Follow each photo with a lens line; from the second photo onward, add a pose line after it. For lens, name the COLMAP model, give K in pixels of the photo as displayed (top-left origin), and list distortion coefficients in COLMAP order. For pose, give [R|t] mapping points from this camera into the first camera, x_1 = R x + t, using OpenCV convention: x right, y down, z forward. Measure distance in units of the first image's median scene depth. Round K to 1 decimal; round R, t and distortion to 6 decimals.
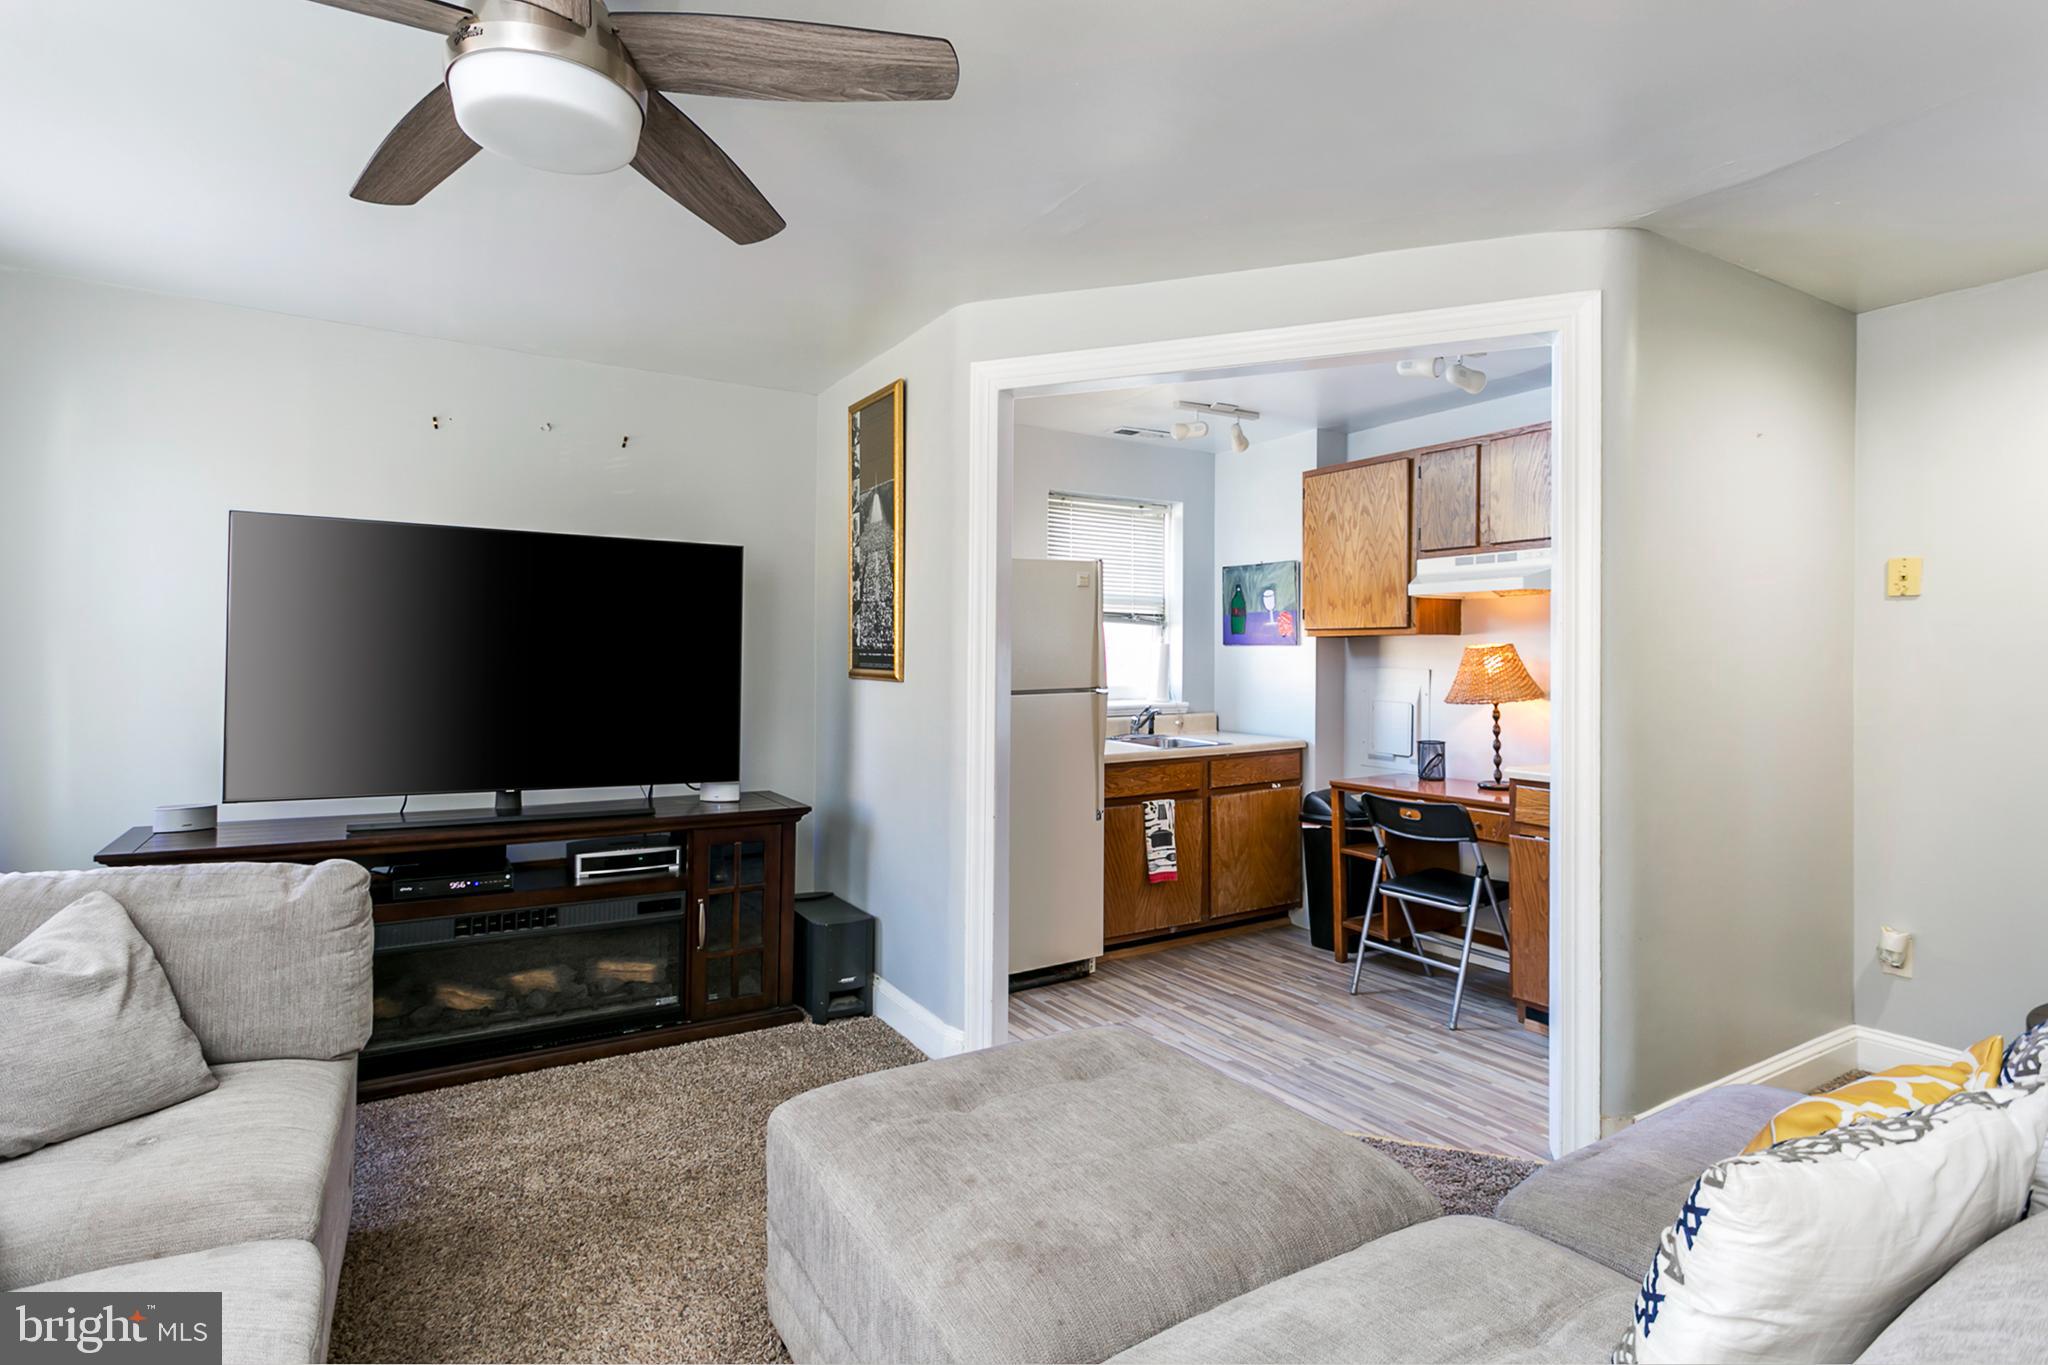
lens RADIAL K [[1013.3, 0, 1018.2], [0, 1013.3, 652.3], [0, 0, 1]] dist [-0.000102, 0.000011]
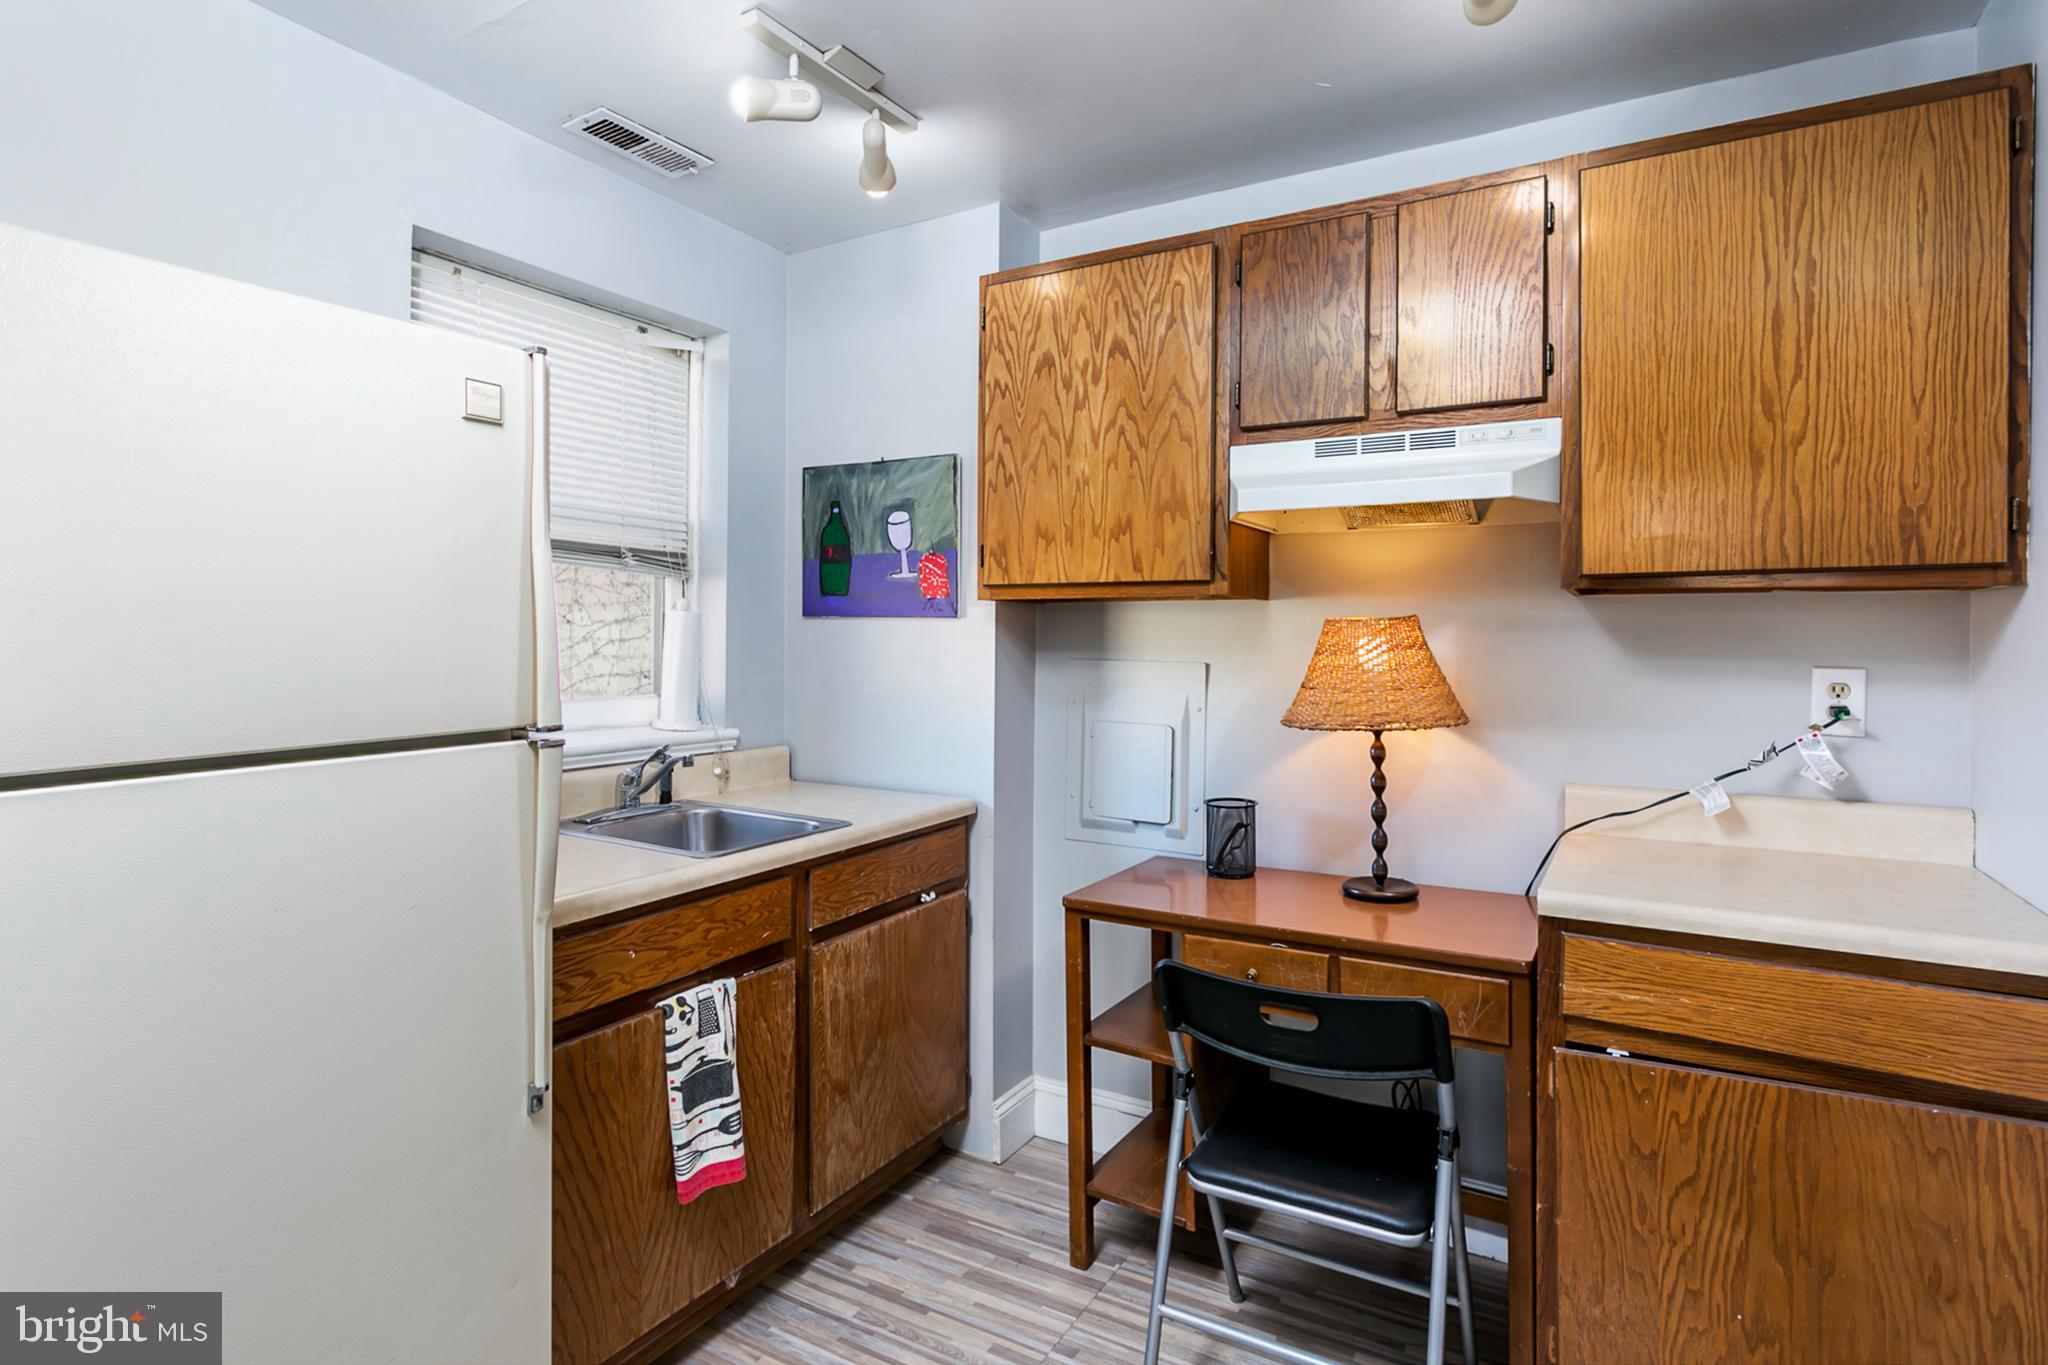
lens RADIAL K [[1064.4, 0, 1017.5], [0, 1064.4, 646.9], [0, 0, 1]] dist [-0.003309, -0.000193]
pose [[0.884432, -0.002492, 0.466662, 0.051922], [-0.003467, 0.999923, 0.011910, 0.001756], [-0.466656, -0.012151, 0.884356, 0.557038]]
